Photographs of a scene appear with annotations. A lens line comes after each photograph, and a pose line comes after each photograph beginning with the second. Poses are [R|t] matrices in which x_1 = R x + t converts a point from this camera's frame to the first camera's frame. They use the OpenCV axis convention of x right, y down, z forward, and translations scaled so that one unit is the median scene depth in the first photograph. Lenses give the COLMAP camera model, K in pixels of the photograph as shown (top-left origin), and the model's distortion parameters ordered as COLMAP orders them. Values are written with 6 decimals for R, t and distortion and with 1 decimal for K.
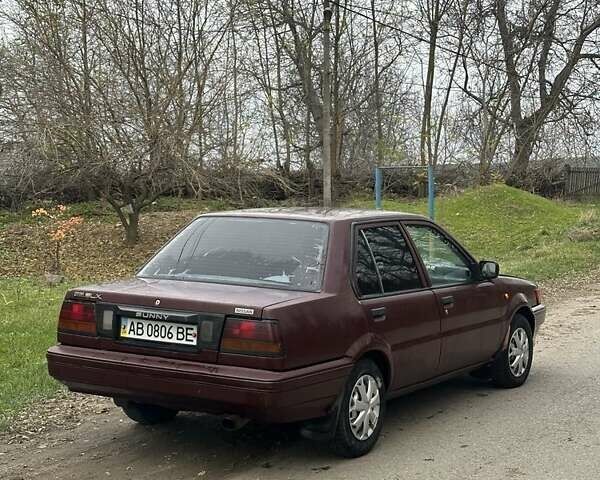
lens RADIAL K [[1091.0, 0, 300.0], [0, 1091.0, 240.0], [0, 0, 1]] dist [0.031042, 0.063350]
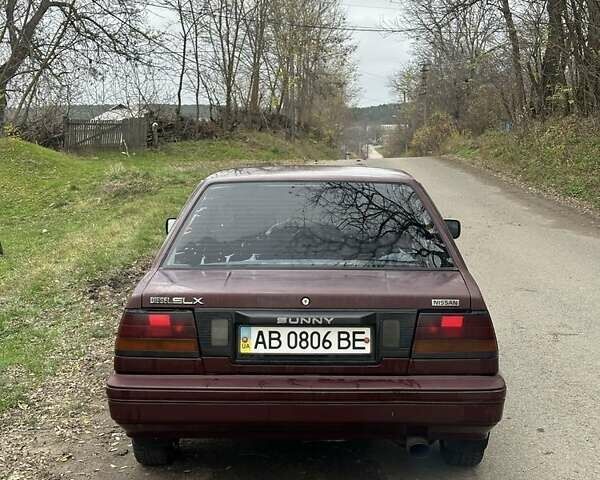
lens RADIAL K [[1091.0, 0, 300.0], [0, 1091.0, 240.0], [0, 0, 1]] dist [0.031042, 0.063350]
pose [[0.845235, -0.061801, 0.530809, -0.519606], [0.038744, 0.997763, 0.054474, -0.024417], [-0.532988, -0.025478, 0.845739, 0.379055]]
